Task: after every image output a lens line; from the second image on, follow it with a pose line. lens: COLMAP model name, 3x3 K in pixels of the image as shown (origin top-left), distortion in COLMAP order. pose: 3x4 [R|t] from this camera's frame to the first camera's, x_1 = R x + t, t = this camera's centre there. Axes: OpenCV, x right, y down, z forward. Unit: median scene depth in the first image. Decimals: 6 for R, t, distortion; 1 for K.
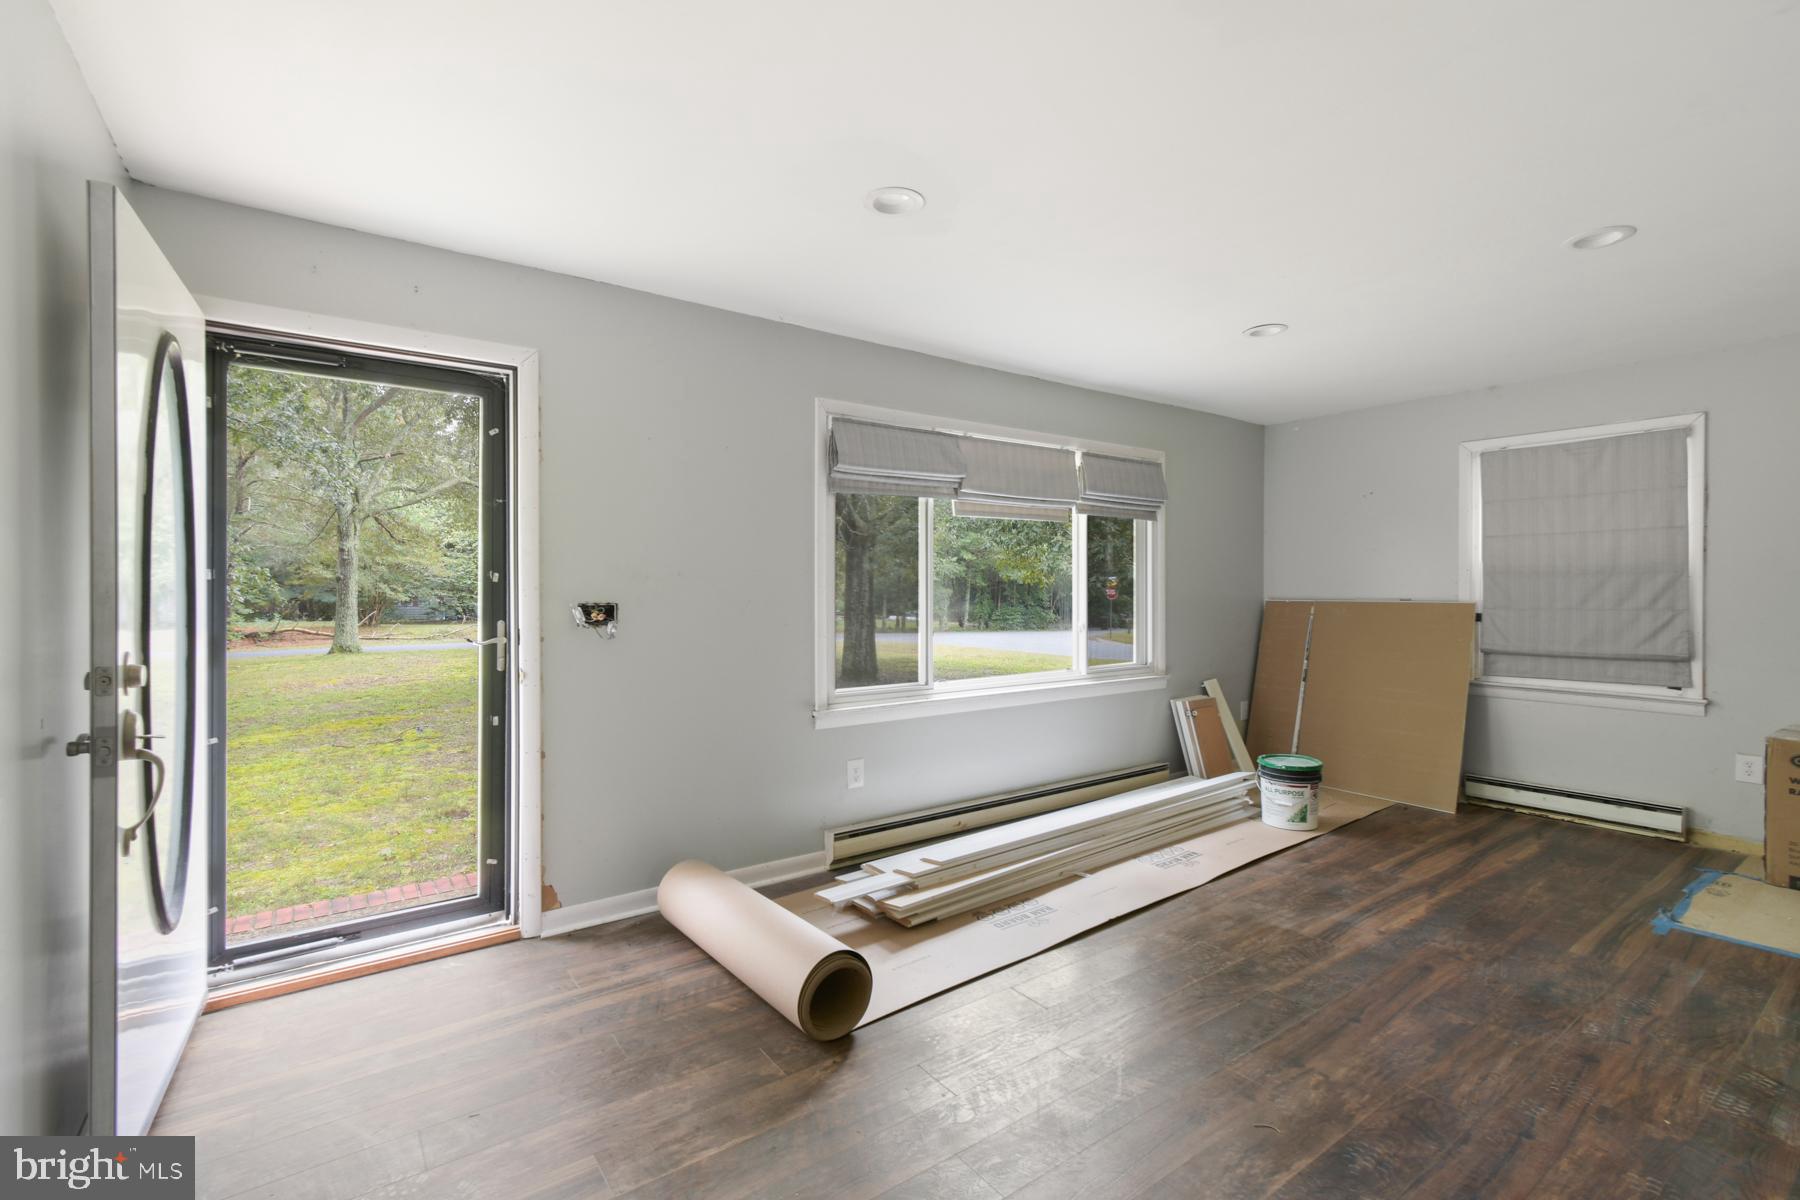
lens RADIAL K [[801.9, 0, 895.2], [0, 801.9, 590.6], [0, 0, 1]] dist [0.003323, -0.001483]
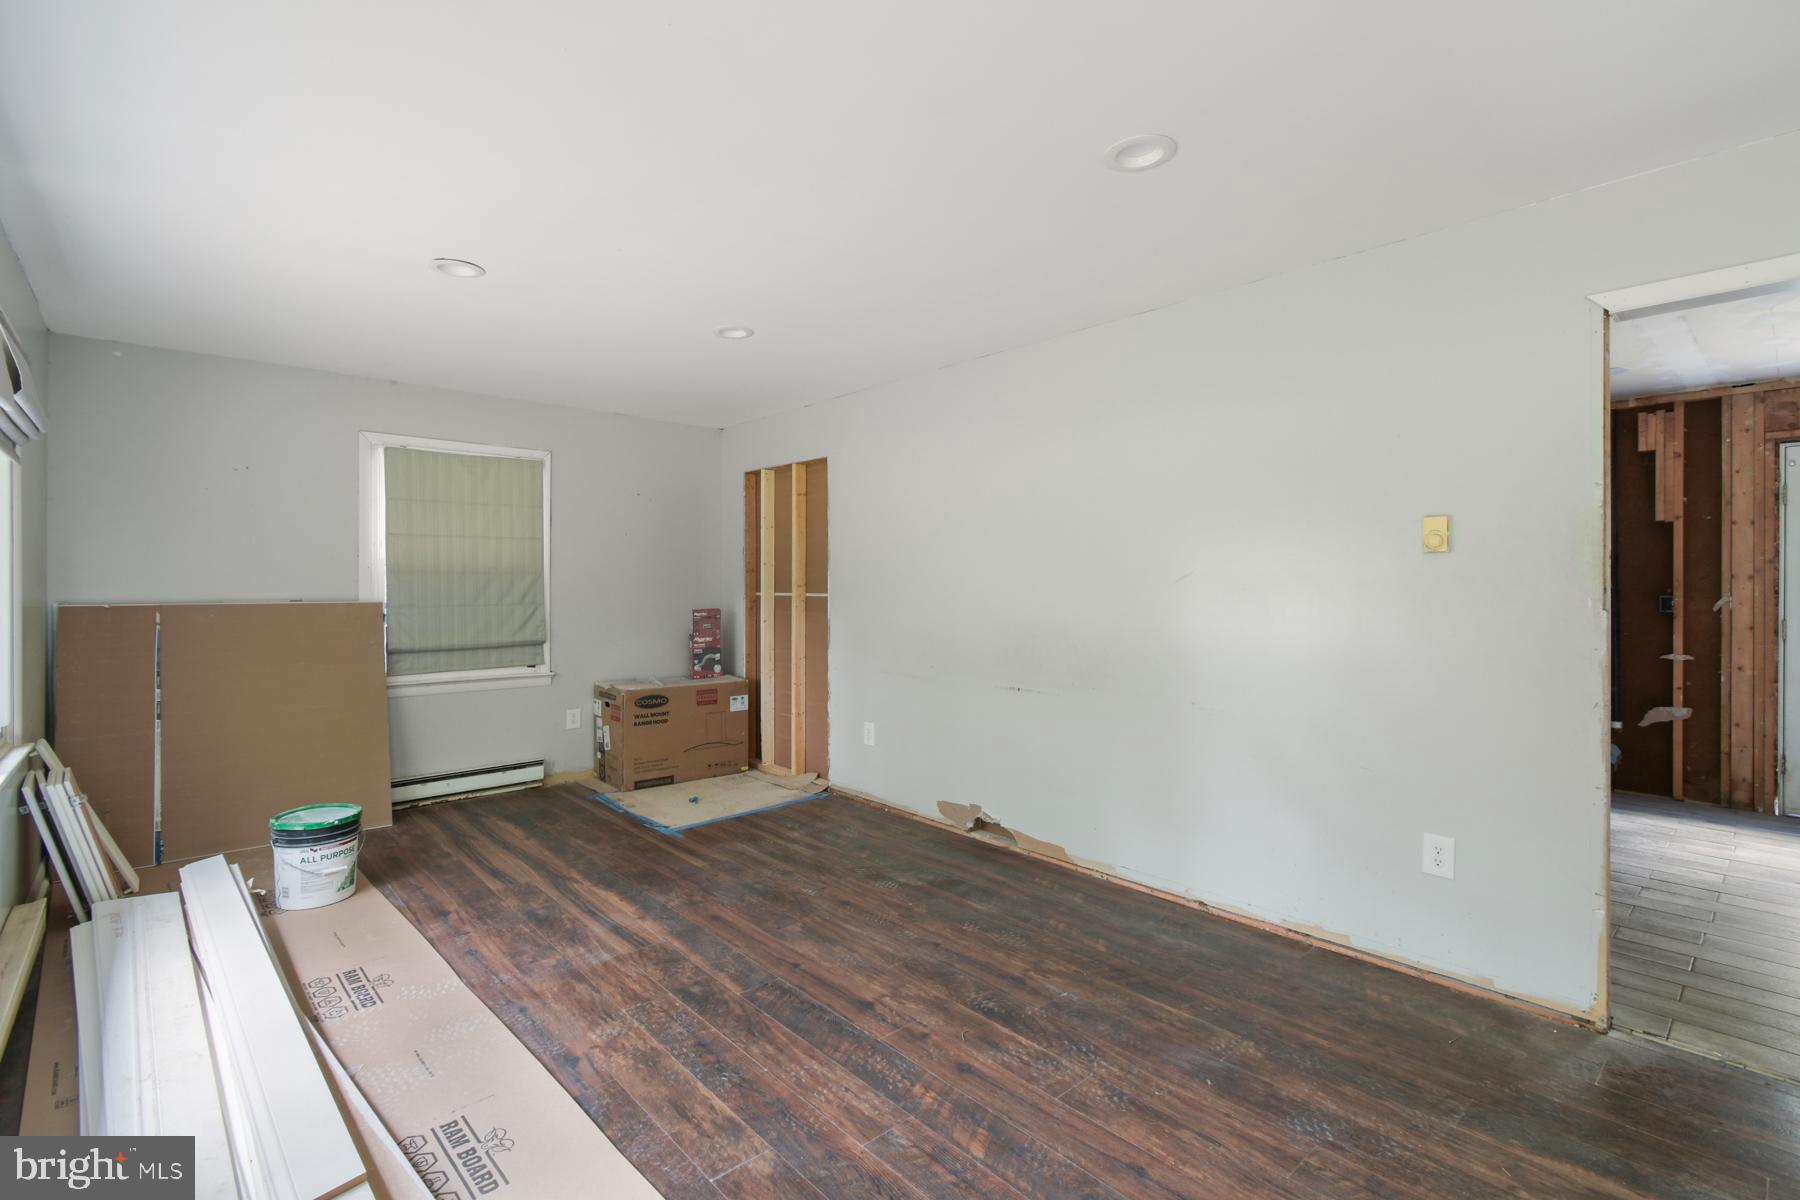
lens RADIAL K [[801.9, 0, 891.9], [0, 801.9, 587.7], [0, 0, 1]] dist [0.003323, -0.001483]
pose [[-0.092864, -0.001495, 0.995678, -0.380050], [0.002345, 0.999996, 0.001721, -0.002567], [-0.995676, 0.002495, -0.092860, 0.639356]]
